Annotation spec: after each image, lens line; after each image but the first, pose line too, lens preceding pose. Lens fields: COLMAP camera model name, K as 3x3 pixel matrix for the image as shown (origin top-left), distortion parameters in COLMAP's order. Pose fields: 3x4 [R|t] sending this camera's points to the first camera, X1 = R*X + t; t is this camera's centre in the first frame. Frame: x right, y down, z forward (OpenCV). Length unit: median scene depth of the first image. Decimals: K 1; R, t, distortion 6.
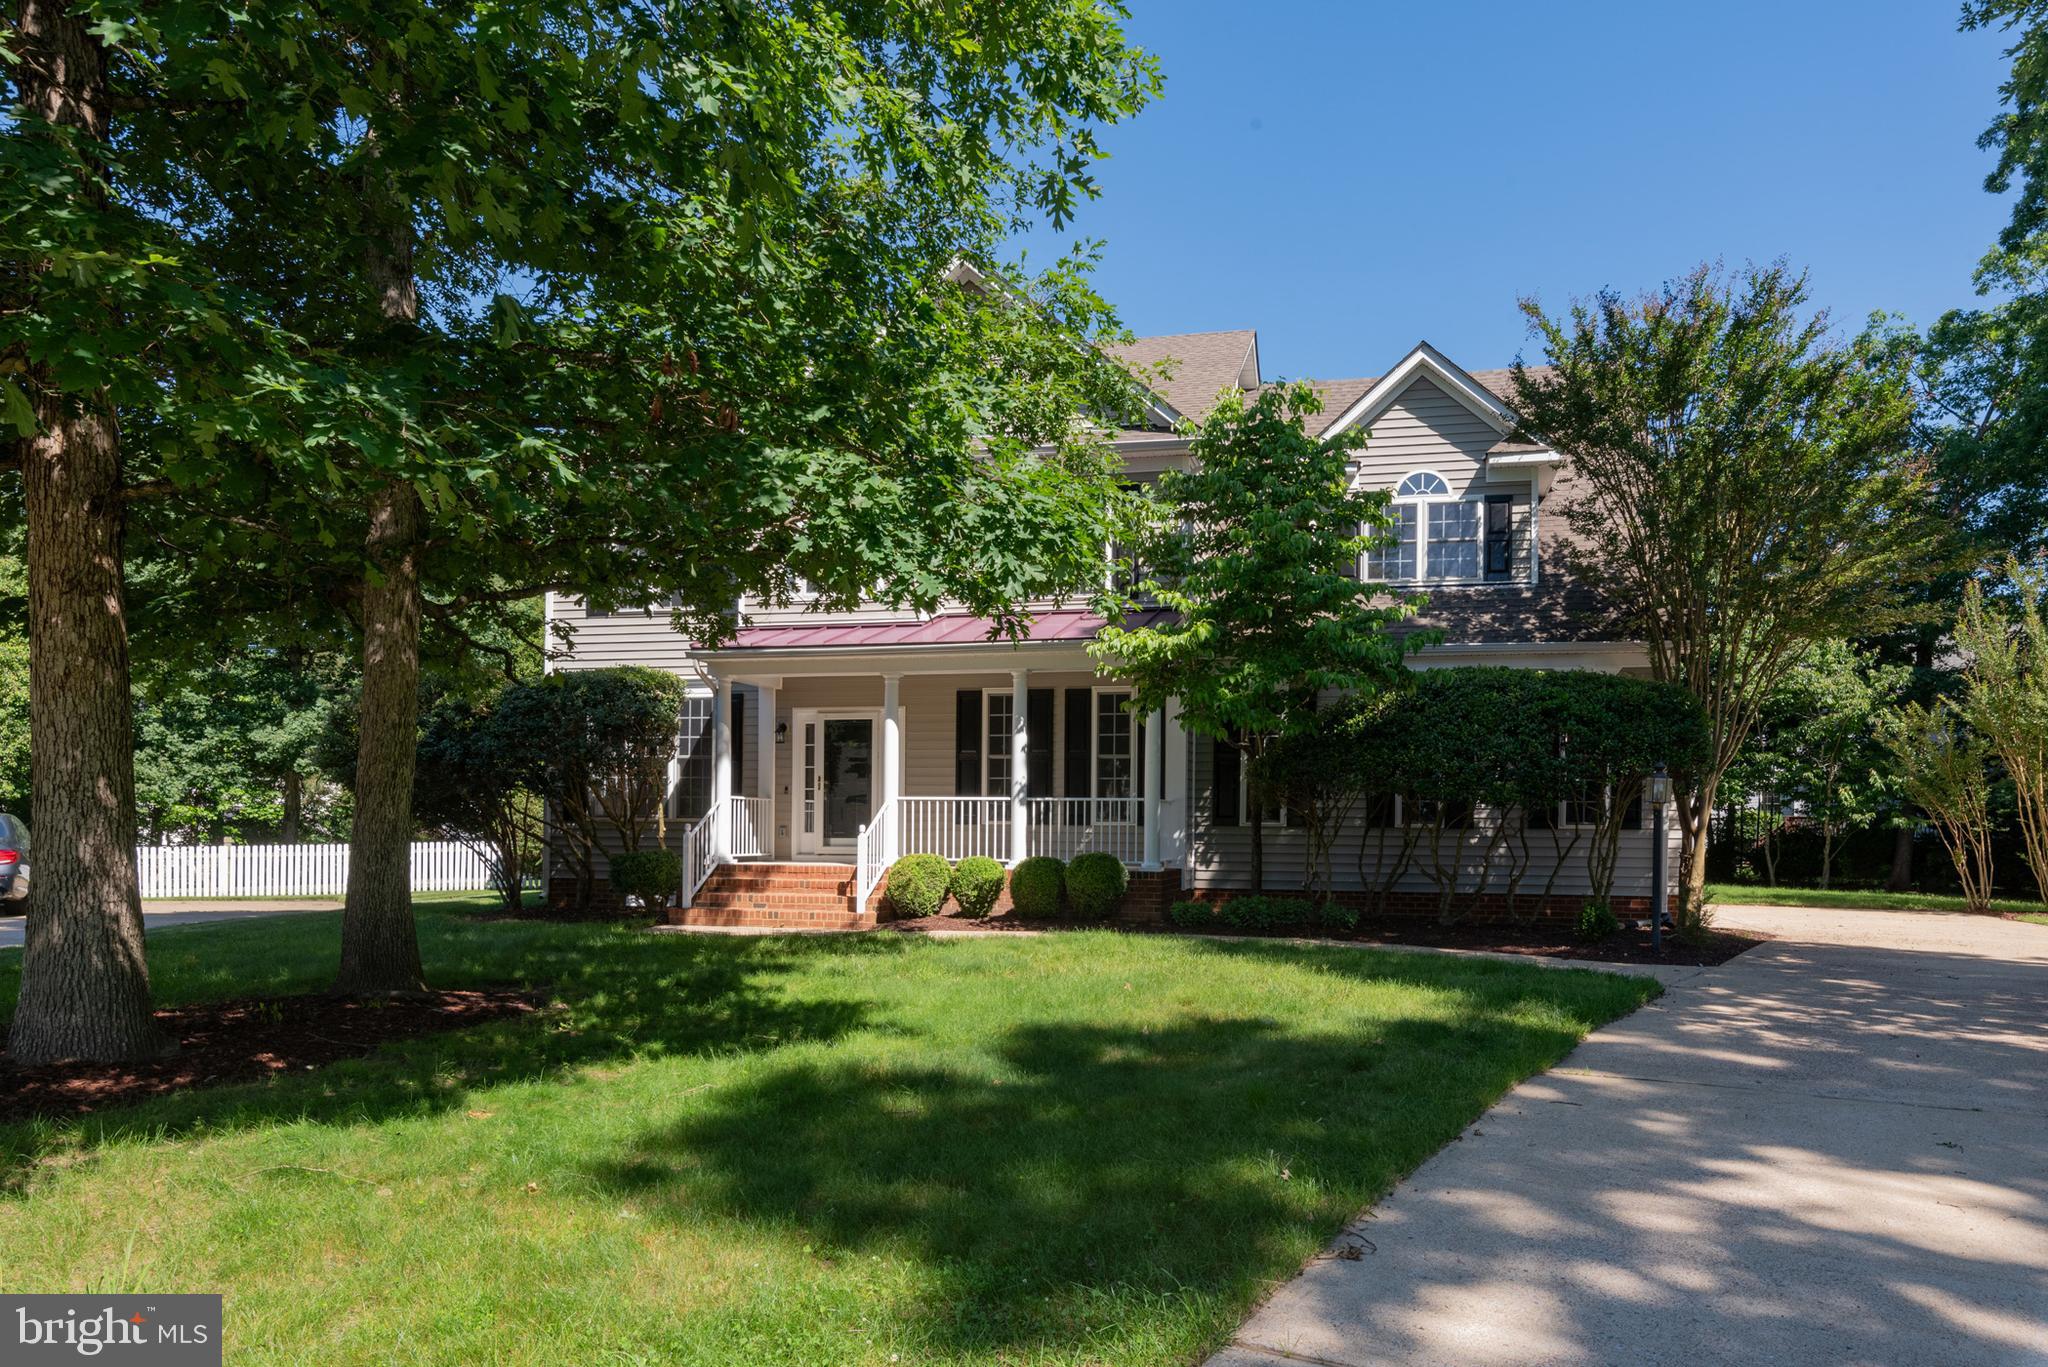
lens RADIAL K [[1209.4, 0, 1182.7], [0, 1209.4, 793.3], [0, 0, 1]] dist [0.004049, -0.004915]
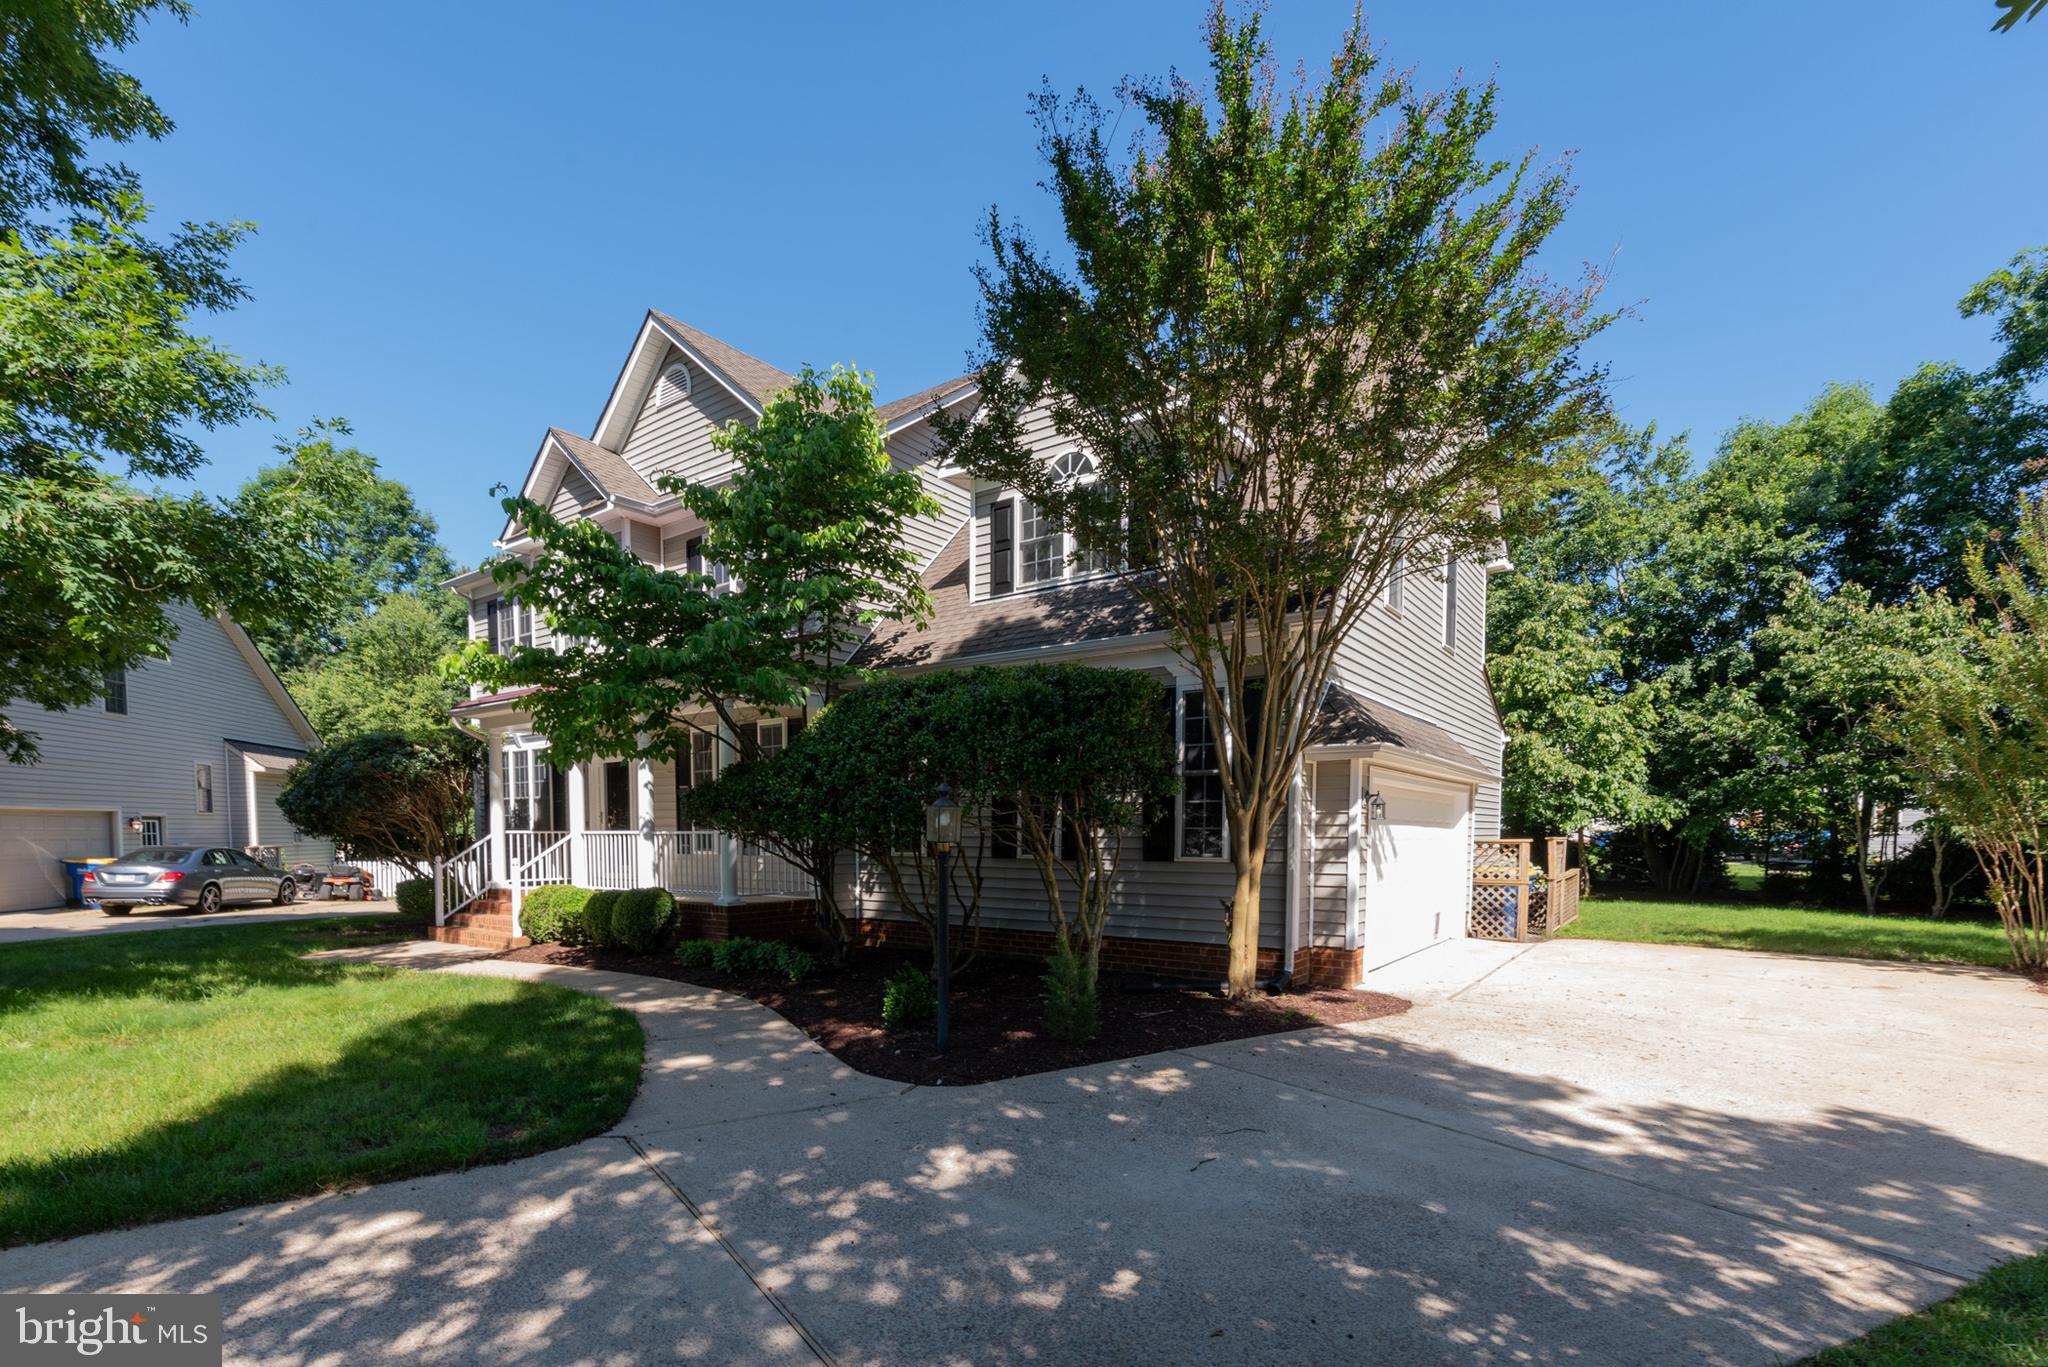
lens RADIAL K [[922.3, 0, 1061.1], [0, 922.3, 863.7], [0, 0, 1]] dist [0.002794, -0.001589]
pose [[0.912662, 0.004270, -0.408692, 0.498064], [0.019882, 0.998298, 0.054830, -0.005914], [0.408231, -0.058167, 0.911024, 0.401684]]
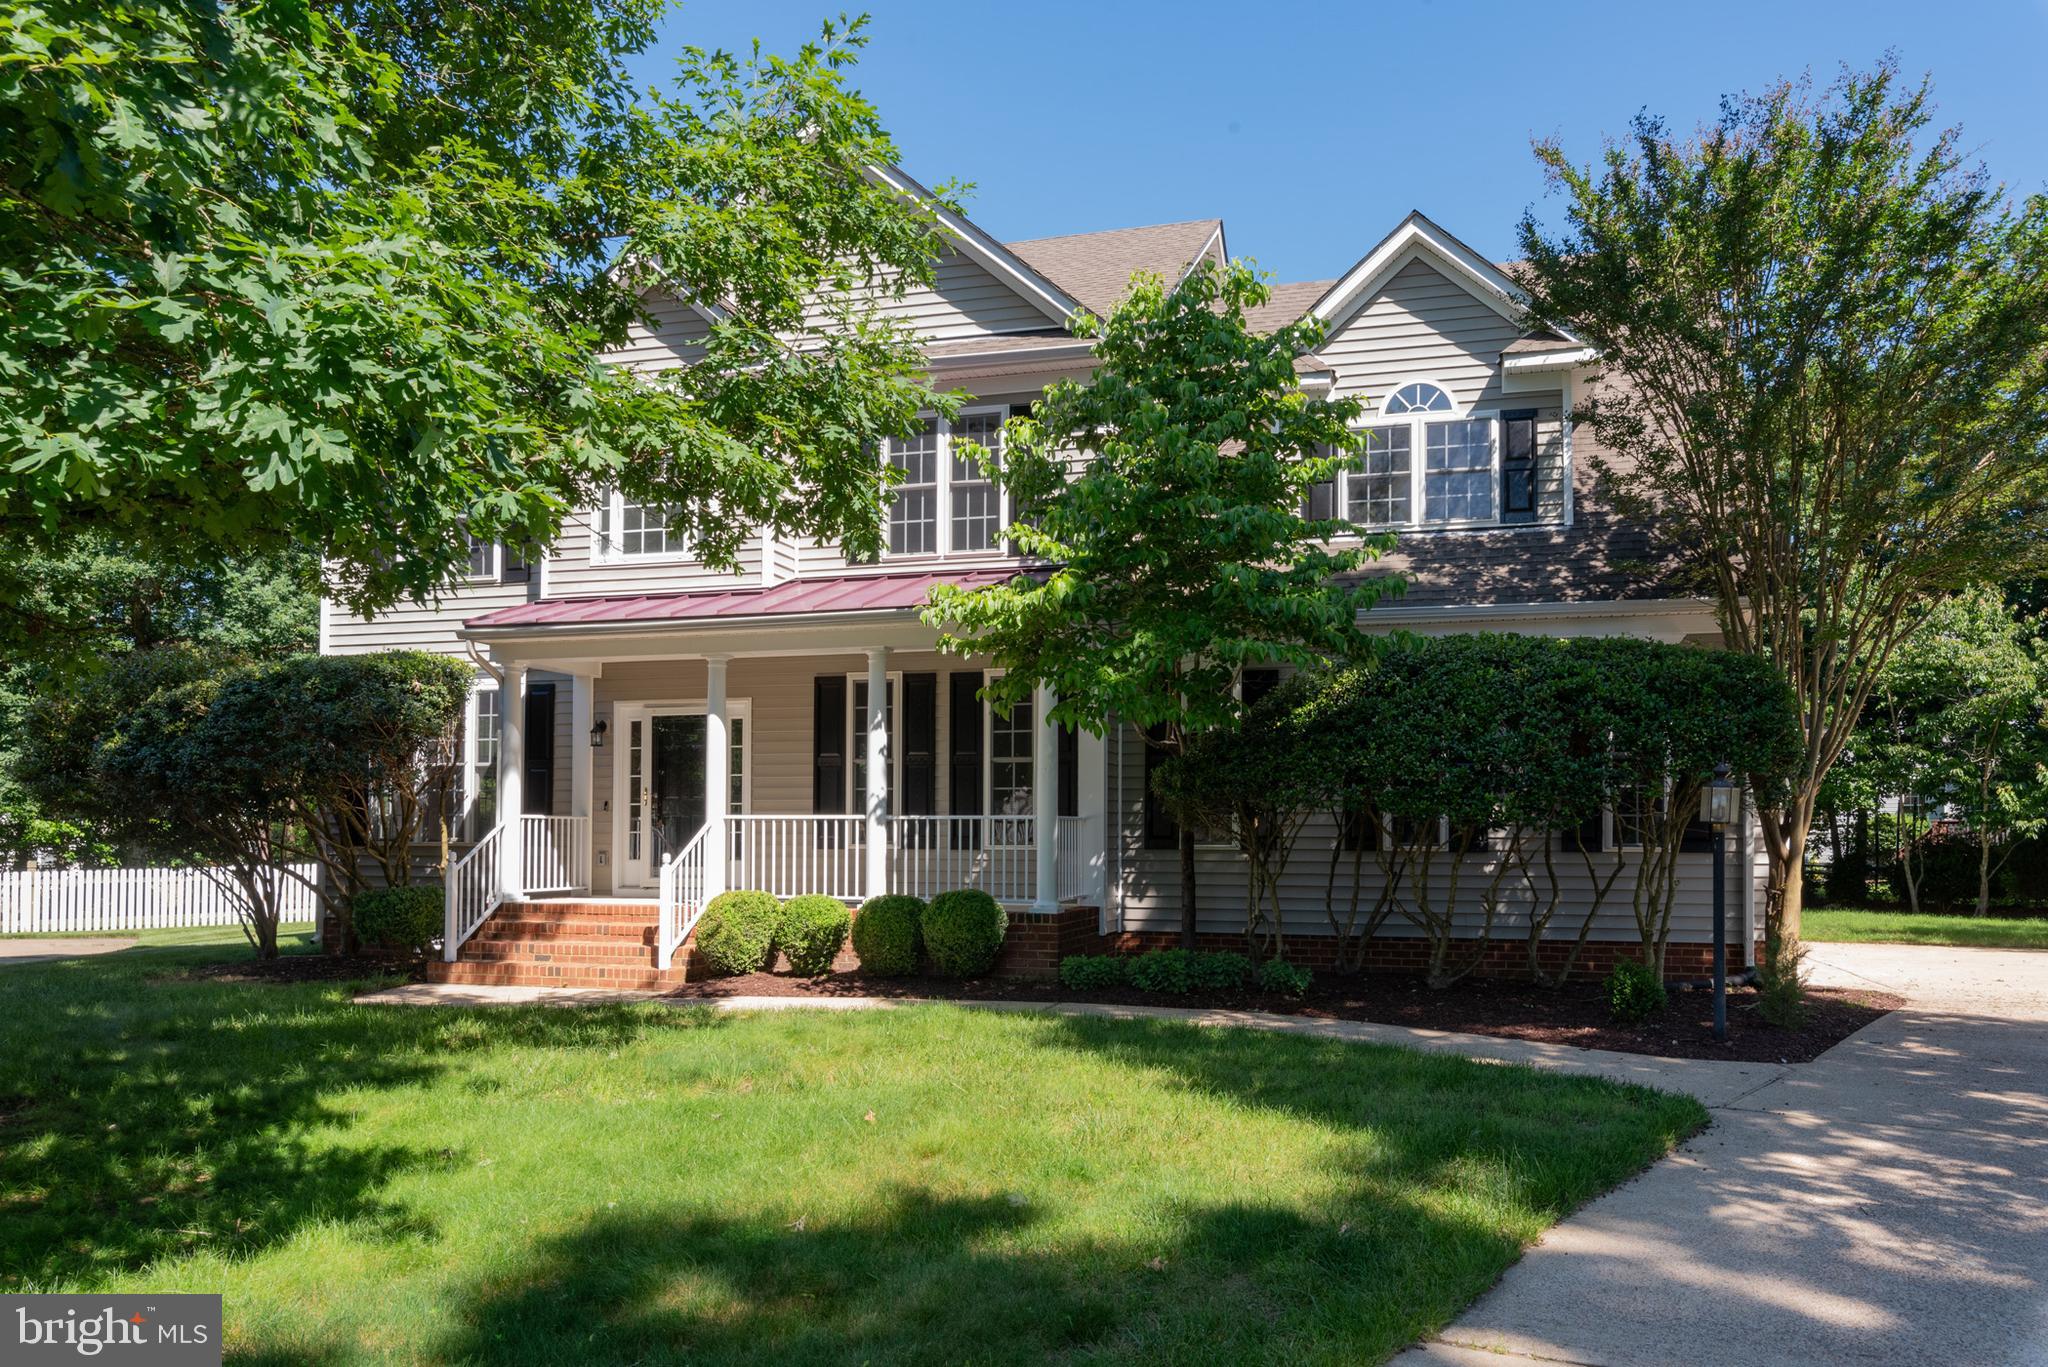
lens RADIAL K [[1383.5, 0, 1144.4], [0, 1383.5, 758.3], [0, 0, 1]] dist [0.005710, -0.005021]
pose [[0.998302, -0.008562, -0.057617, 0.080013], [0.007046, 0.999625, -0.026466, -0.007946], [0.057822, 0.026015, 0.997988, 0.136460]]
